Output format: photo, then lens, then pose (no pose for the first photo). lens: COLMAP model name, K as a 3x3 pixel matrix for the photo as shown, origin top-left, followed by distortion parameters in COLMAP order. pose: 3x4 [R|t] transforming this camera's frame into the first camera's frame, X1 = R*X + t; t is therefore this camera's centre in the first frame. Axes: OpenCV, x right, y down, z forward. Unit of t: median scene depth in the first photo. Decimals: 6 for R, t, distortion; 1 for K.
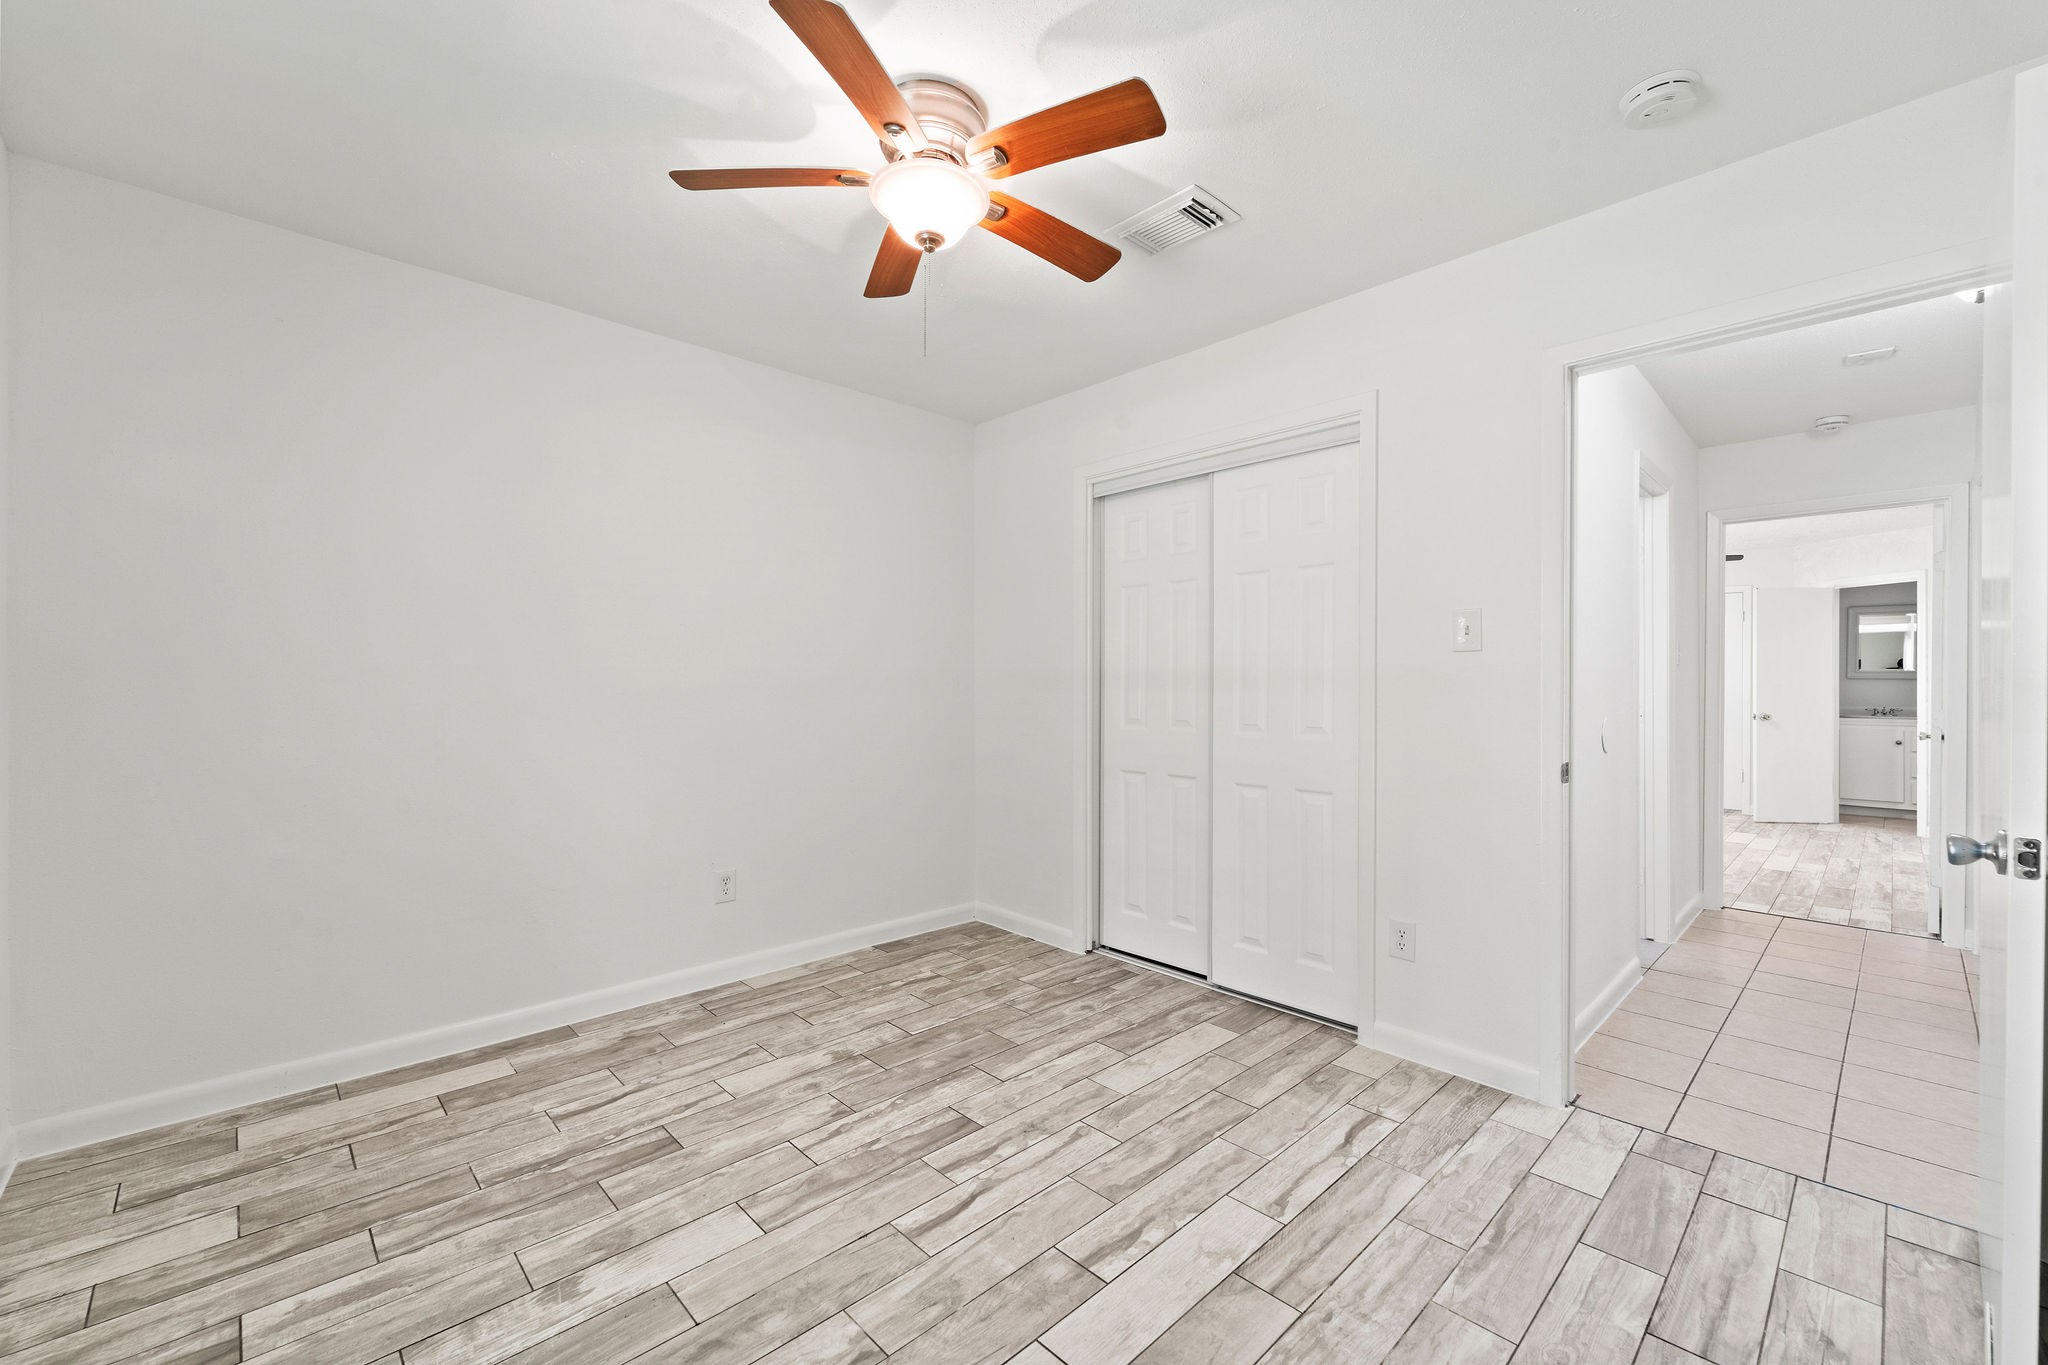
lens RADIAL K [[830.3, 0, 1043.7], [0, 830.3, 689.6], [0, 0, 1]] dist [0.003187, -0.002732]
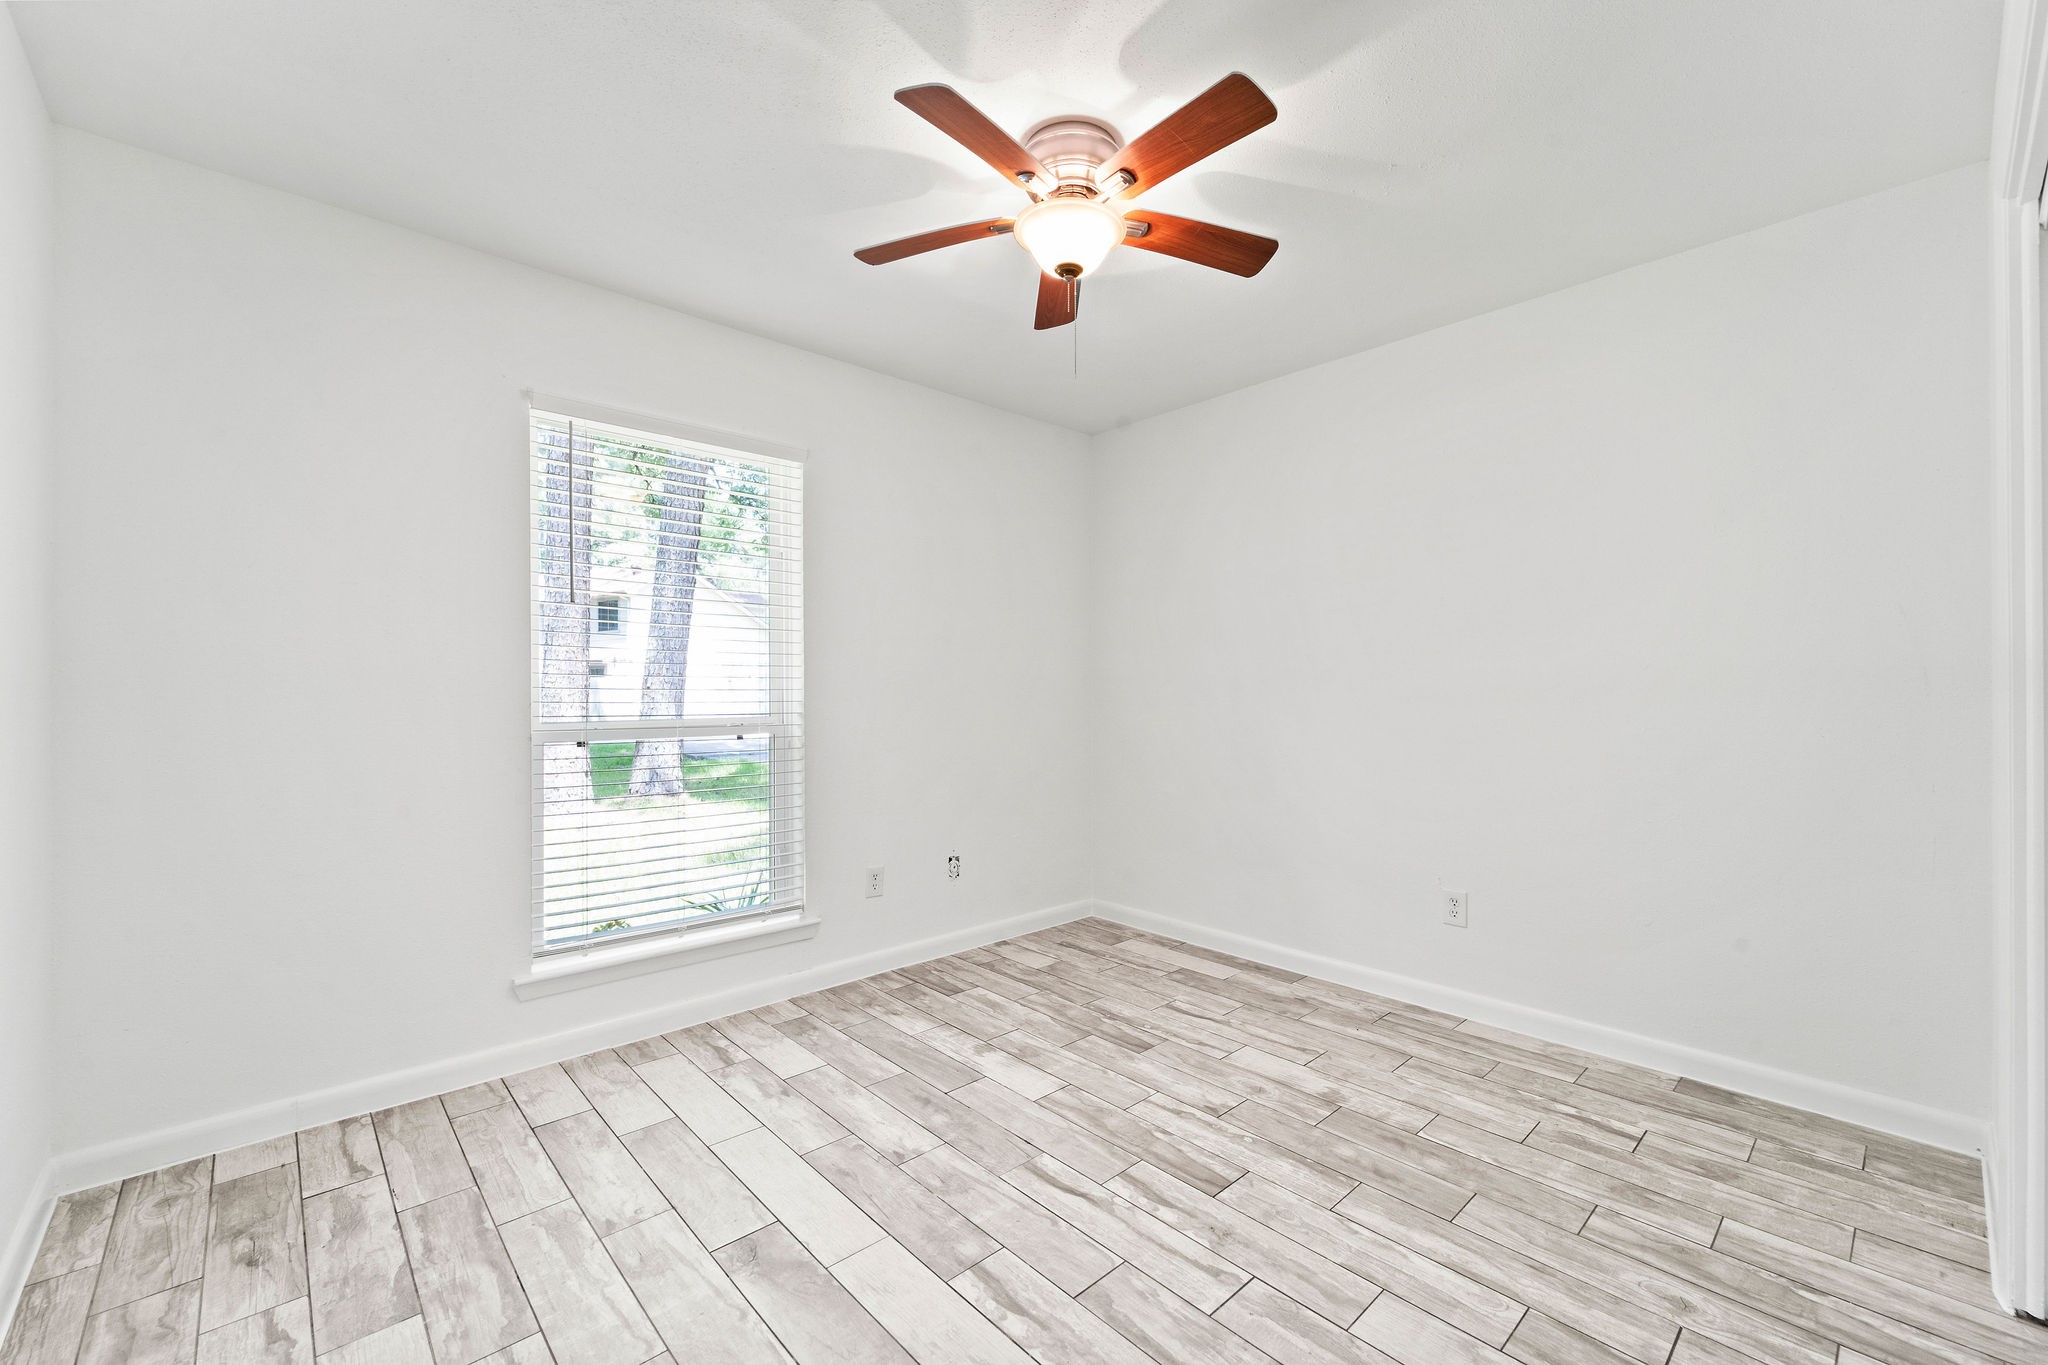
lens RADIAL K [[867.2, 0, 1026.0], [0, 867.2, 675.2], [0, 0, 1]] dist [0.001244, -0.003730]
pose [[-0.054510, -0.019048, -0.998332, 0.752381], [-0.005719, 0.999808, -0.018764, 0.016739], [0.998497, 0.004687, -0.054608, 0.786079]]
